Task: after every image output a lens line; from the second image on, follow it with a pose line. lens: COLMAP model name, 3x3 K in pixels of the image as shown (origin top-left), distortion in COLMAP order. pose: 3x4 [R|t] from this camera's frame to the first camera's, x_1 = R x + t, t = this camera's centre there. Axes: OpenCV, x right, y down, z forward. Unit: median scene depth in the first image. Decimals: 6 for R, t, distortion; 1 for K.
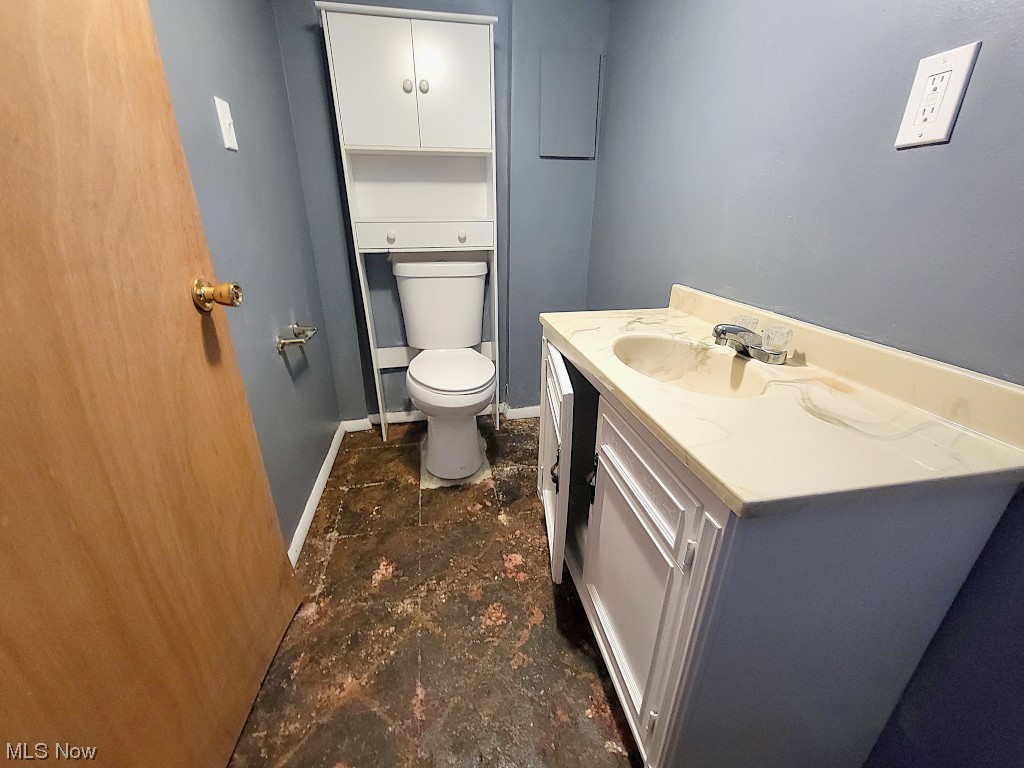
lens RADIAL K [[404.9, 0, 511.8], [0, 404.9, 379.9], [0, 0, 1]] dist [0.011847, -0.006290]
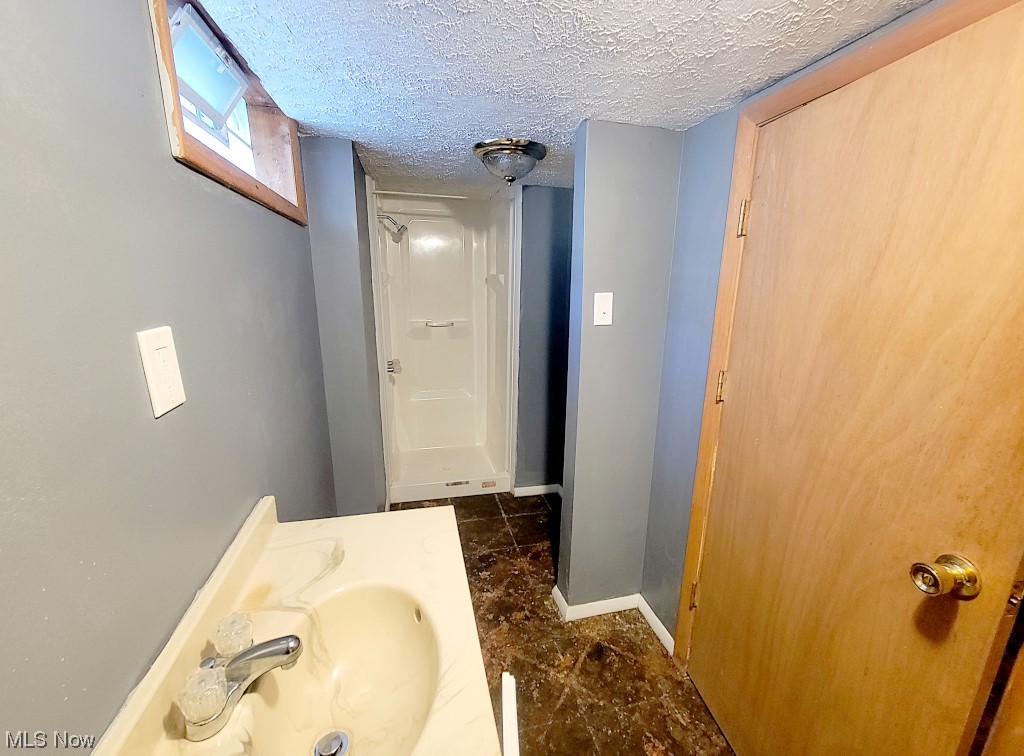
lens RADIAL K [[422.8, 0, 506.9], [0, 422.8, 379.9], [0, 0, 1]] dist [-0.002930, -0.000327]
pose [[-0.998925, -0.011253, -0.044966, 0.256026], [-0.035539, 0.808717, 0.587123, -1.284634], [0.029758, 0.588090, -0.808247, 1.837755]]
